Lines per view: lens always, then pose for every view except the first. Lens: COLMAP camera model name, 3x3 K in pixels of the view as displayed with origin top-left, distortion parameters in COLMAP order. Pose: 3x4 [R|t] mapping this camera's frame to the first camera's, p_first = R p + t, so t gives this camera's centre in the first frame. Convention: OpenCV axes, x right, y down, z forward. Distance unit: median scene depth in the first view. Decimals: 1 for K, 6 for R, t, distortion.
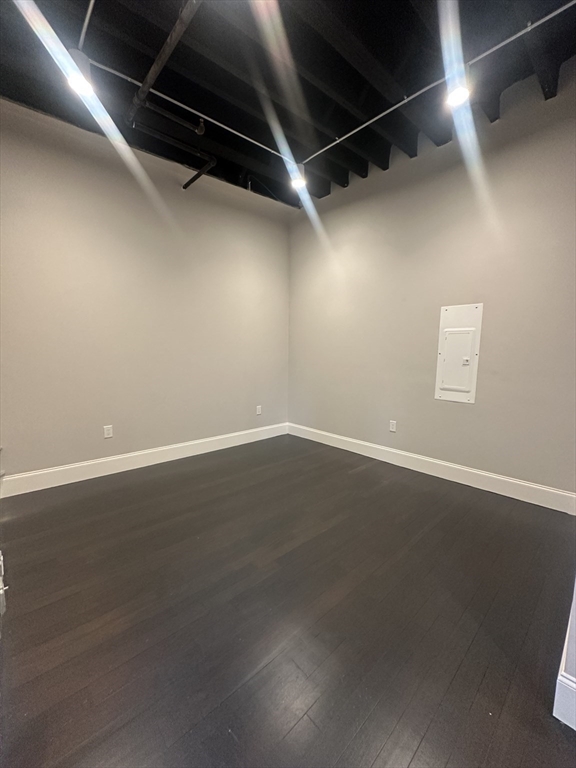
lens RADIAL K [[306.7, 0, 285.7], [0, 306.7, 393.6], [0, 0, 1]] dist [-0.001223, -0.000172]
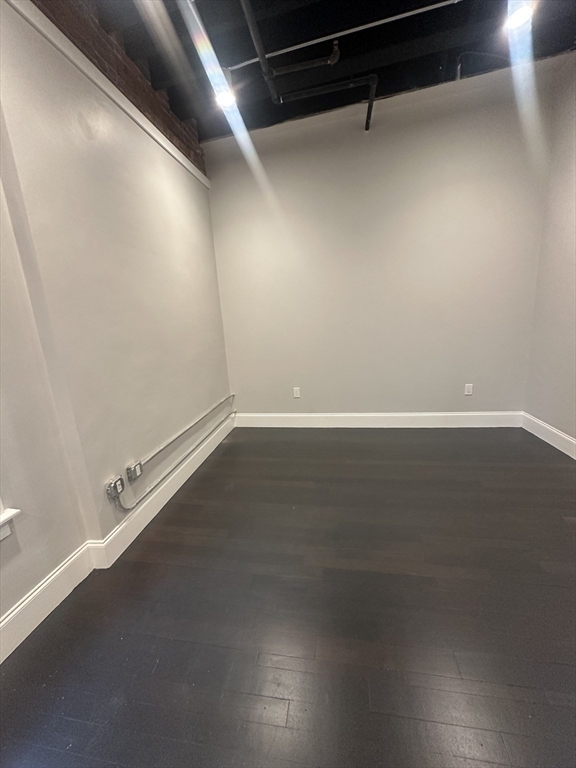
lens RADIAL K [[306.3, 0, 288.0], [0, 306.3, 384.0], [0, 0, 1]] dist [0.002049, 0.000594]
pose [[0.605518, 0.112556, -0.787832, 0.414049], [-0.035852, 0.992801, 0.114284, -0.048132], [0.795024, -0.040956, 0.605194, 0.338511]]
